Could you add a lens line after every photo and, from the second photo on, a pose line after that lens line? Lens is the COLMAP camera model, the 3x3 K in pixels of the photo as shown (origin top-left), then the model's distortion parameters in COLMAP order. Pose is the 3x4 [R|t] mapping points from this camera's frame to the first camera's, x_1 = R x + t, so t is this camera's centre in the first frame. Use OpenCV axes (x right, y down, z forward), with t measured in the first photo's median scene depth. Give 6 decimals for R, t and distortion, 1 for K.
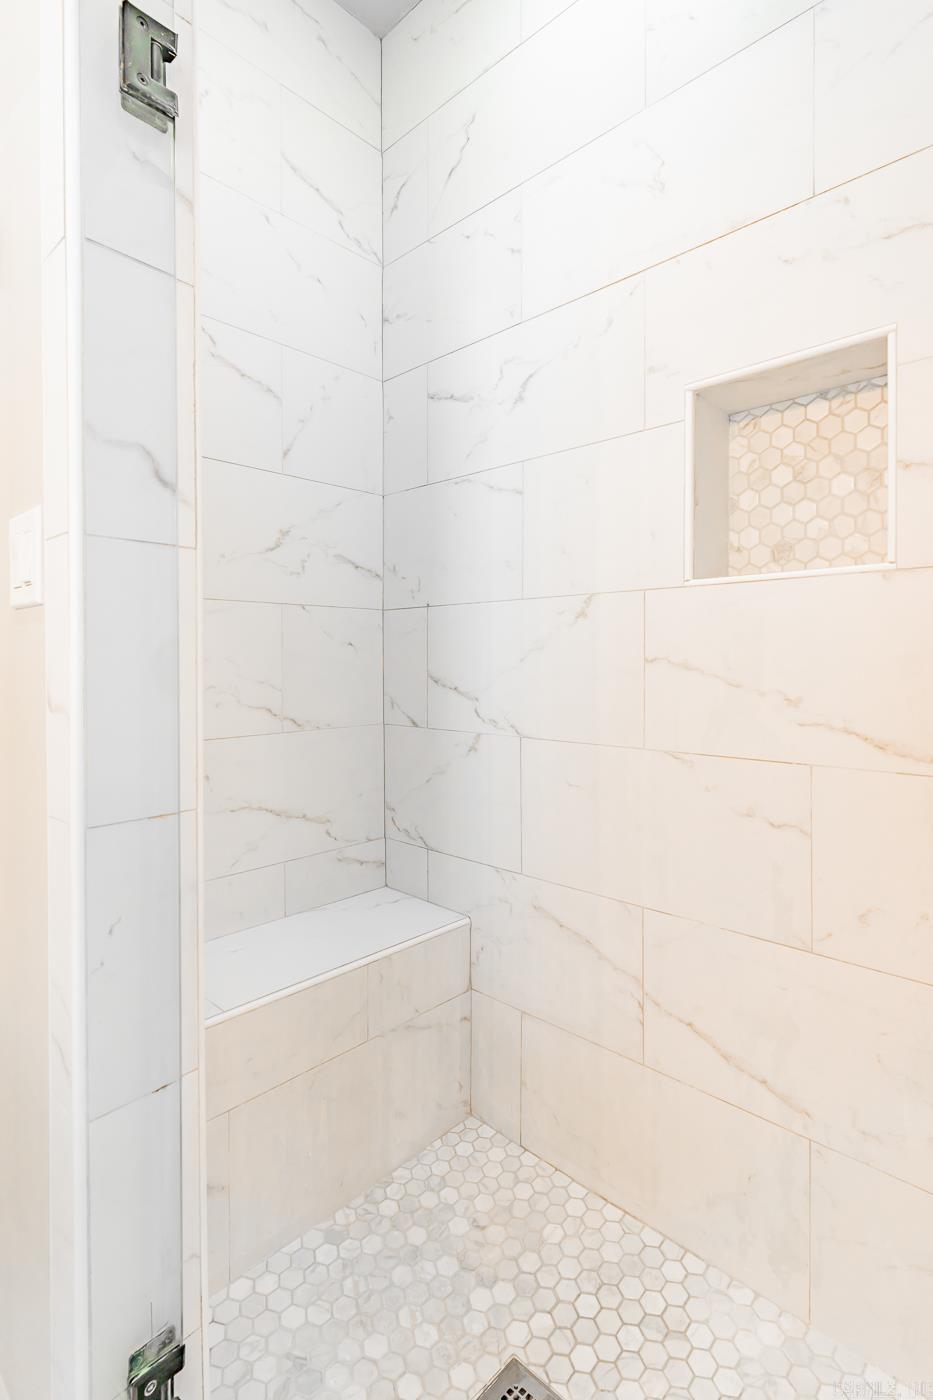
lens RADIAL K [[680.7, 0, 465.1], [0, 680.7, 661.9], [0, 0, 1]] dist [0.002618, -0.000591]
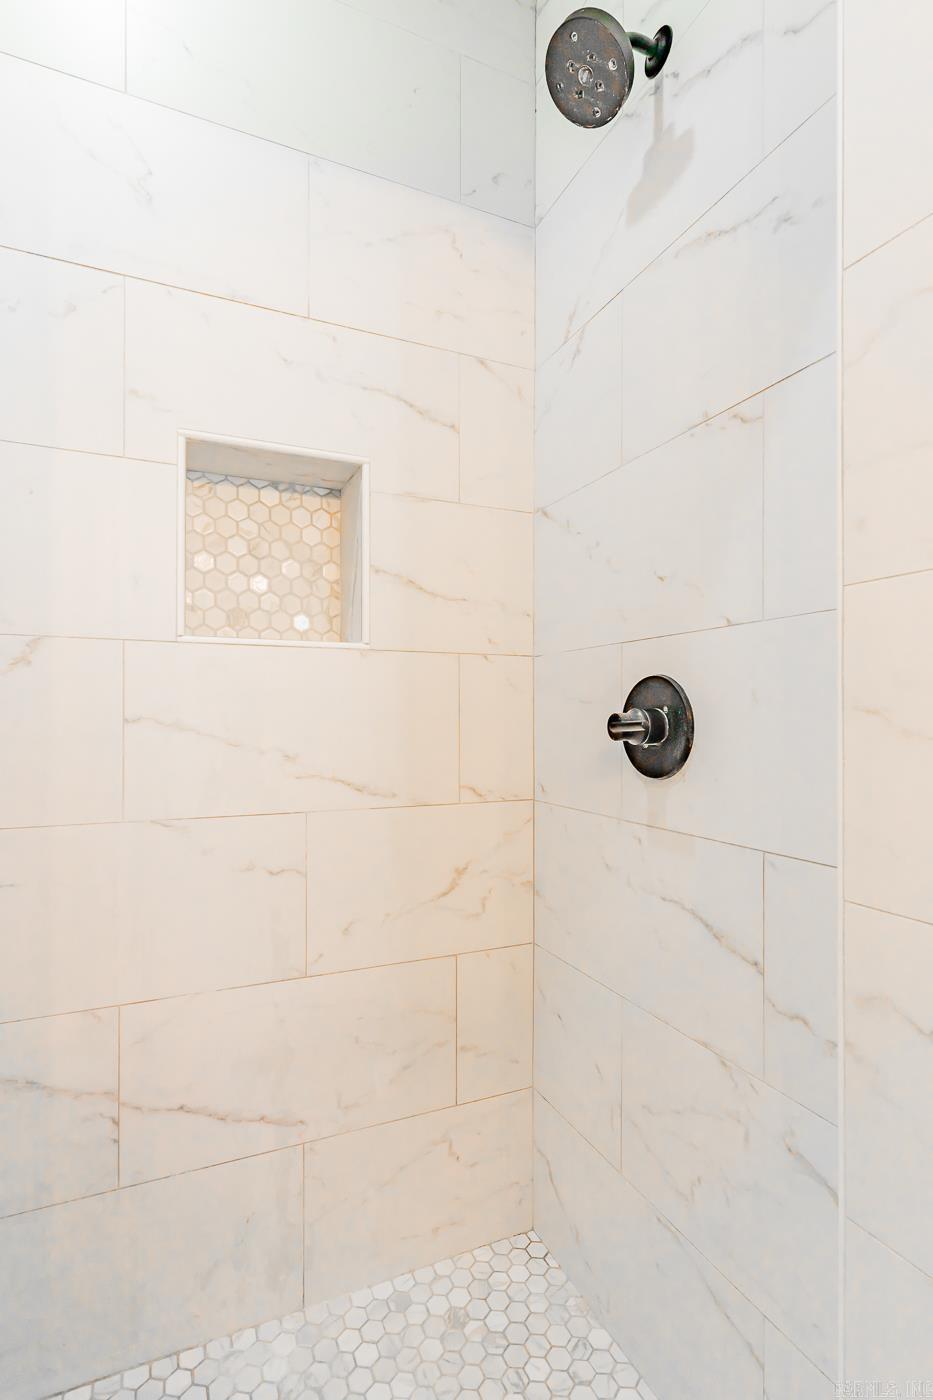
lens RADIAL K [[690.1, 0, 451.6], [0, 690.1, 715.3], [0, 0, 1]] dist [0.001687, 0.001022]
pose [[0.401742, 0.006867, 0.915727, -0.400710], [0.001423, 0.999966, -0.008122, -0.001030], [-0.915752, 0.004566, 0.401719, 0.275048]]
